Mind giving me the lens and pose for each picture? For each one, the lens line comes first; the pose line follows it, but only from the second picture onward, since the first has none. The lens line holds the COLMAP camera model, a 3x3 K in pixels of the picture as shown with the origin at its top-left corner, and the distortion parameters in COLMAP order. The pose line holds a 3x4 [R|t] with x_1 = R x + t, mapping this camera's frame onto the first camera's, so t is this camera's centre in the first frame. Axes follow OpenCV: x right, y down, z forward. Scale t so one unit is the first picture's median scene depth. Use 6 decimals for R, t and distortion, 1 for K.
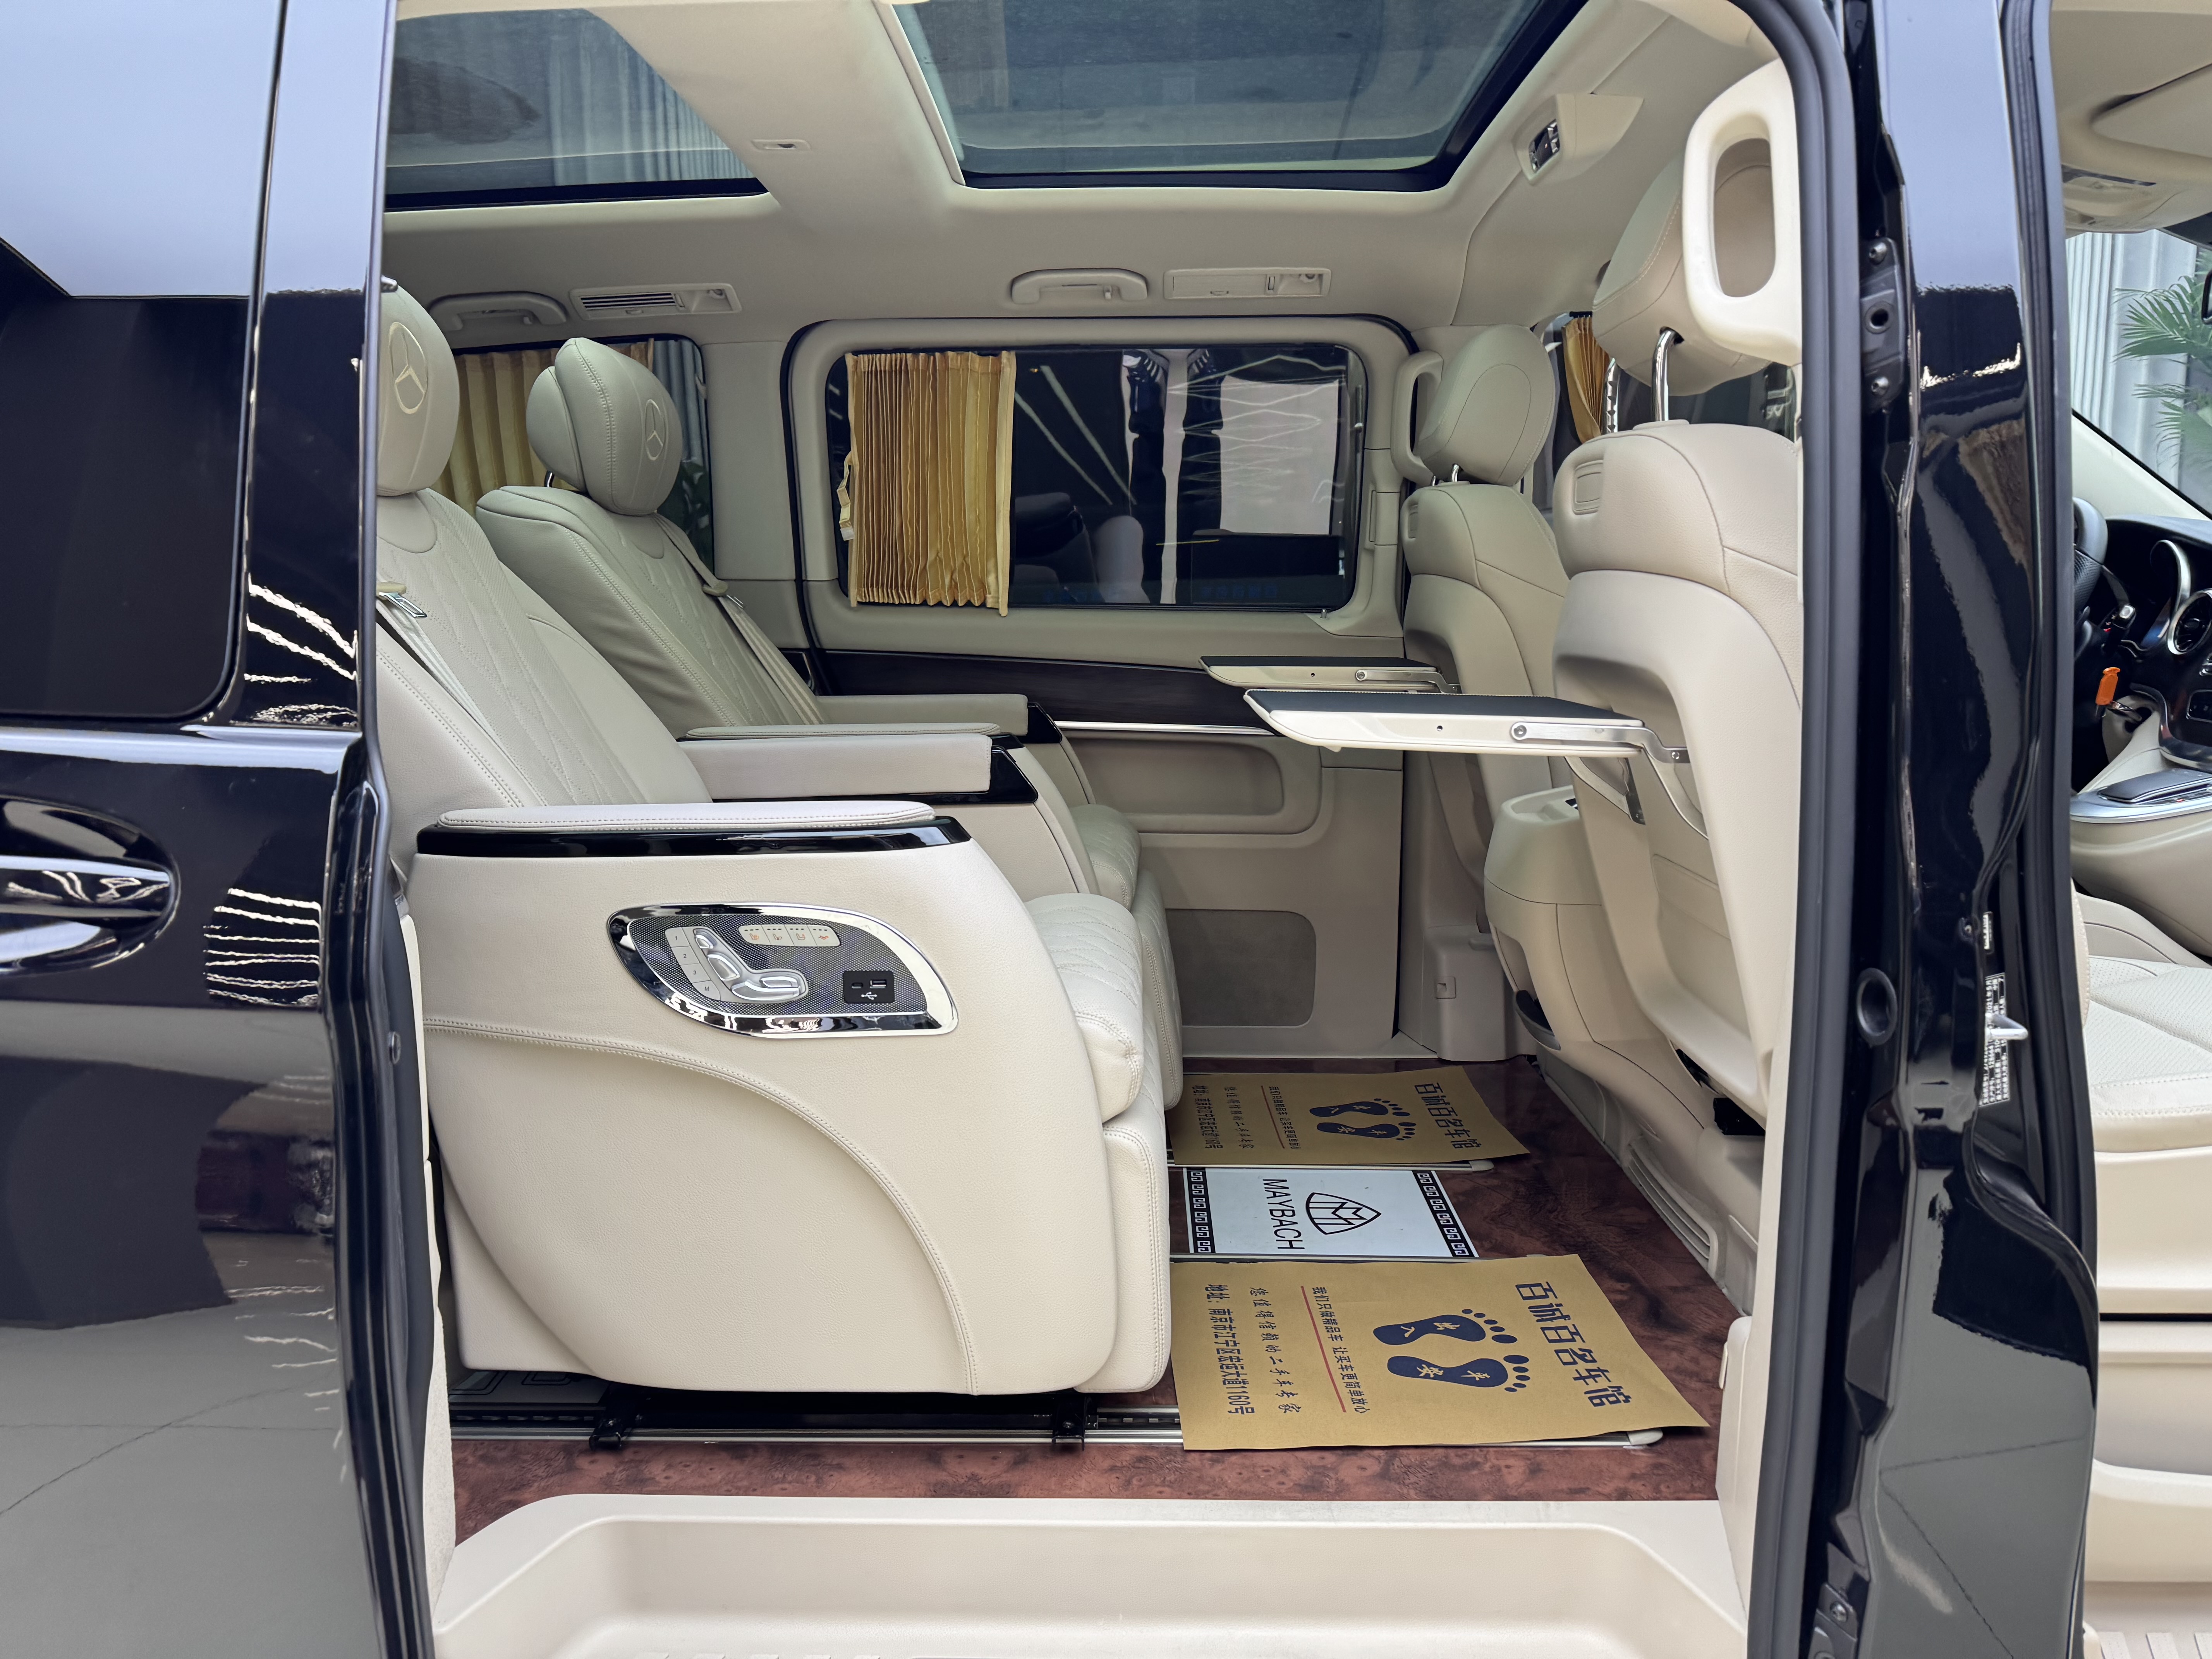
lens RADIAL K [[1535.6, 0, 1100.1], [0, 1535.6, 838.8], [0, 0, 1]] dist [0.043276, -0.054961]
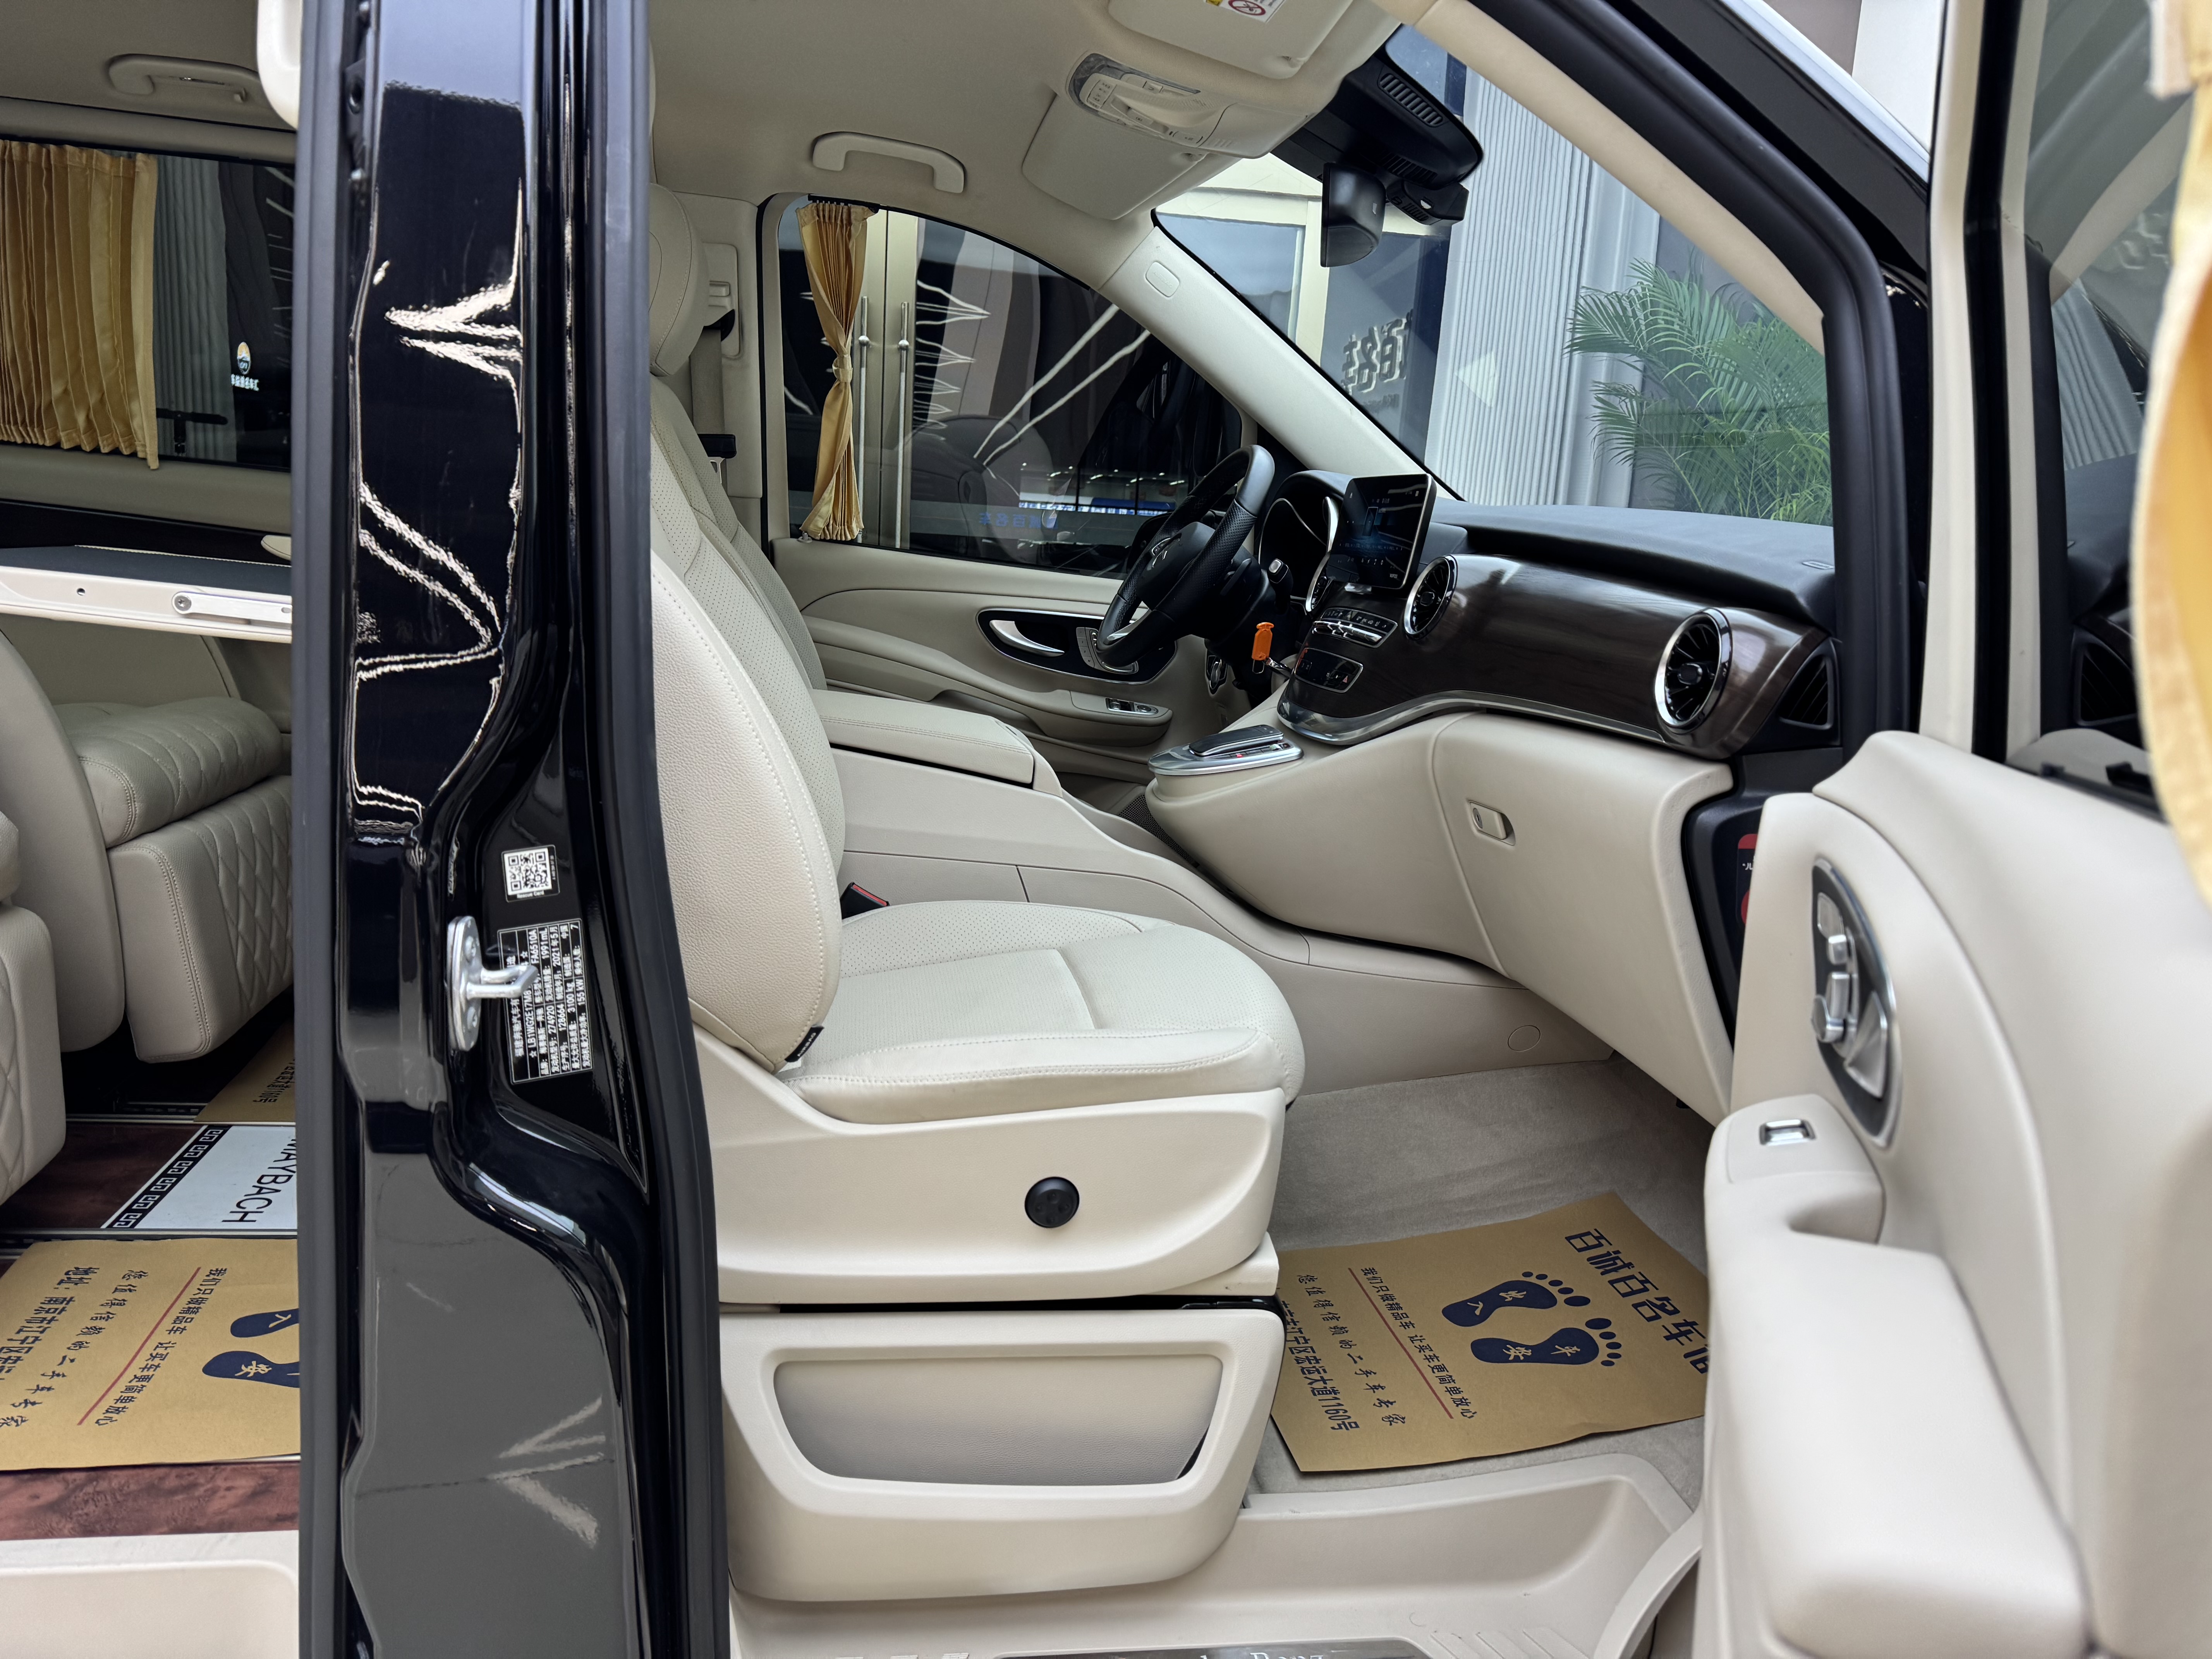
lens RADIAL K [[1535.6, 0, 1109.3], [0, 1535.6, 812.9], [0, 0, 1]] dist [0.043276, -0.054961]
pose [[0.976362, 0.048404, 0.210652, 0.414019], [-0.053995, 0.998323, 0.020868, -0.002618], [-0.209288, -0.031749, 0.977338, 0.070333]]
